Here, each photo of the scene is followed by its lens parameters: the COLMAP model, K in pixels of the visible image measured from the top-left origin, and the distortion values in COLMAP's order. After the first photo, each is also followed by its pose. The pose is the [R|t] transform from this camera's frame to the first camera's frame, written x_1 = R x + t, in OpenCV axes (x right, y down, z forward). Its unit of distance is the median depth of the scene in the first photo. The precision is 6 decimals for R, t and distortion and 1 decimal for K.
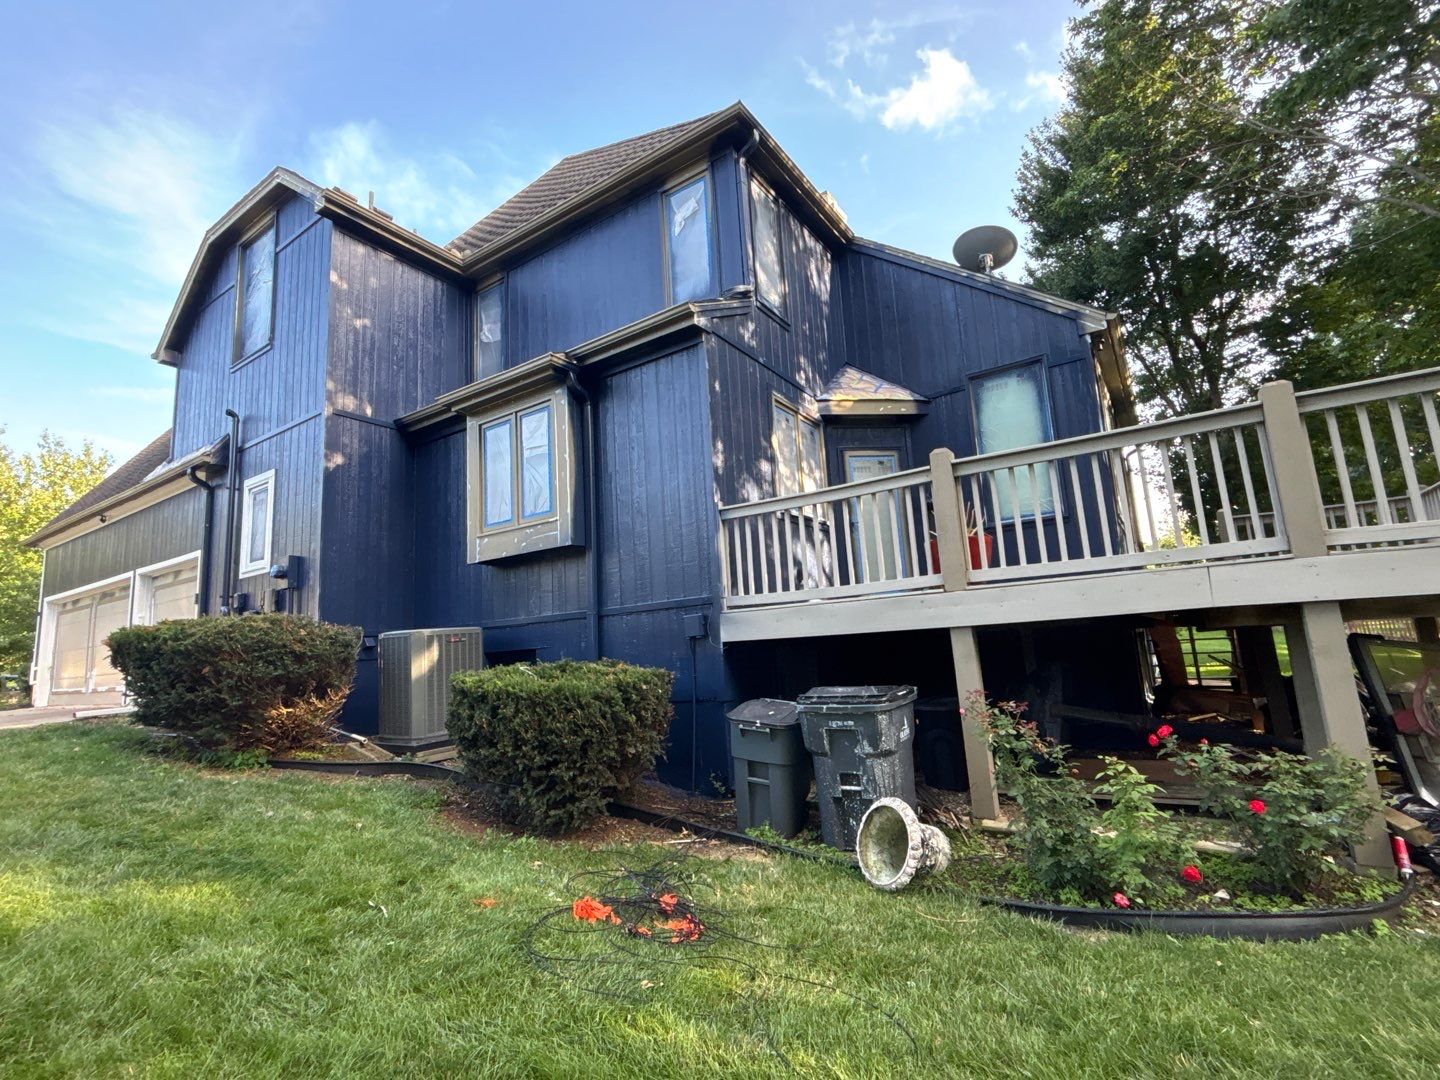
lens RADIAL K [[682.4, 0, 723.0], [0, 682.4, 536.4], [0, 0, 1]] dist [0.007188, -0.000024]
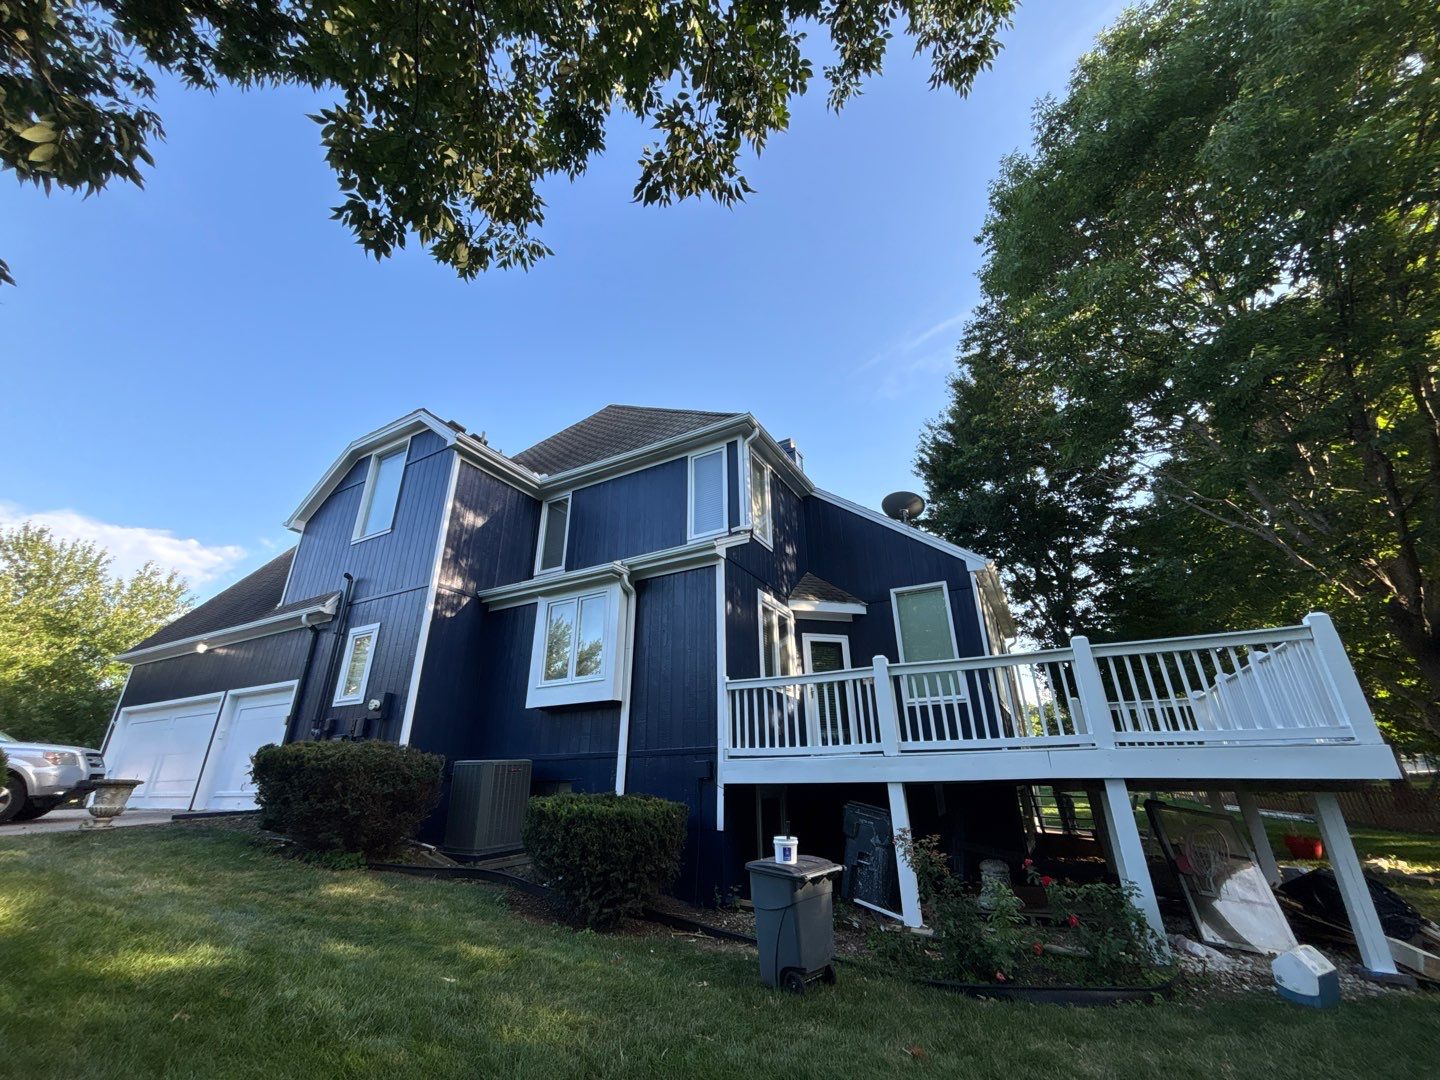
lens RADIAL K [[576.6, 0, 722.4], [0, 576.6, 536.5], [0, 0, 1]] dist [0.000848, 0.000373]
pose [[0.995574, 0.075844, 0.055492, -0.092878], [-0.060402, 0.968785, -0.240430, -0.041154], [-0.071995, 0.236014, 0.969079, -0.217081]]
